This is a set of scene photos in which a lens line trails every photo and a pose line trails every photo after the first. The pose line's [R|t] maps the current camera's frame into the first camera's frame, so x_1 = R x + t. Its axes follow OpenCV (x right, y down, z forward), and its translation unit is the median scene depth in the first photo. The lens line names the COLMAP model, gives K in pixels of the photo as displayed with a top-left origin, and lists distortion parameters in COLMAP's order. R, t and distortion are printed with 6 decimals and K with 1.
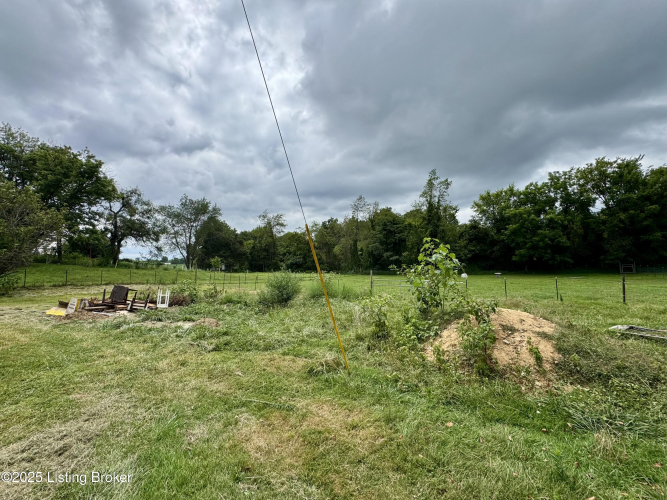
lens RADIAL K [[265.3, 0, 331.9], [0, 265.3, 248.6], [0, 0, 1]] dist [-0.001488, 0.000227]
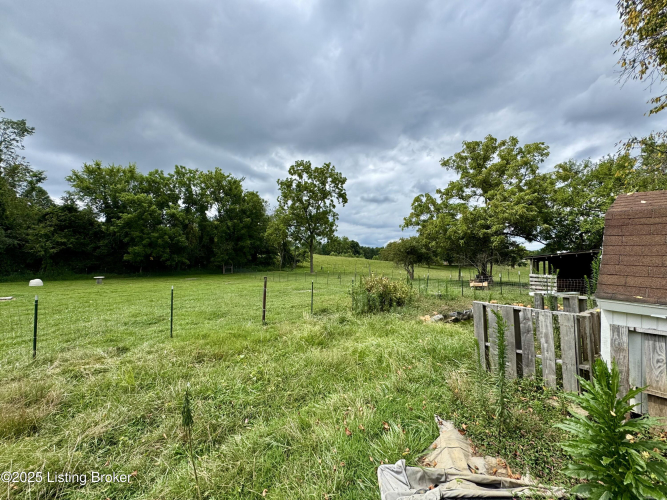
lens RADIAL K [[265.3, 0, 331.9], [0, 265.3, 248.6], [0, 0, 1]] dist [-0.001488, 0.000227]
pose [[0.325766, 0.068962, 0.942932, 0.151530], [-0.062298, 0.996734, -0.051374, 0.014045], [-0.943396, -0.042007, 0.328998, 0.178711]]
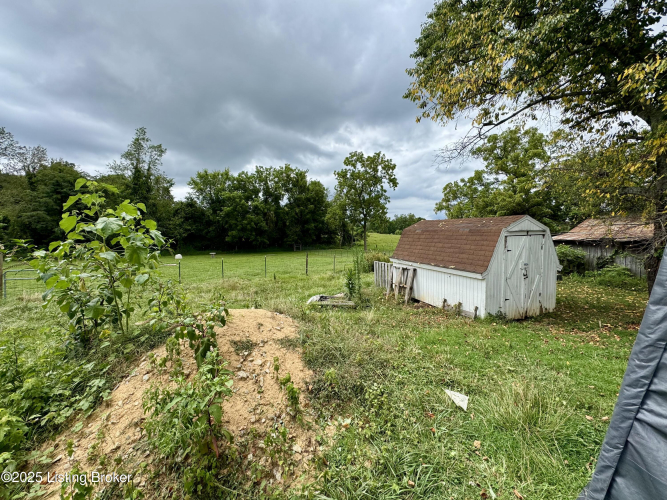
lens RADIAL K [[265.3, 0, 331.9], [0, 265.3, 248.6], [0, 0, 1]] dist [-0.001488, 0.000227]
pose [[0.553327, -0.009496, 0.832910, 0.030681], [-0.052108, 0.997582, 0.045991, 0.004663], [-0.831333, -0.068849, 0.551494, 0.057331]]
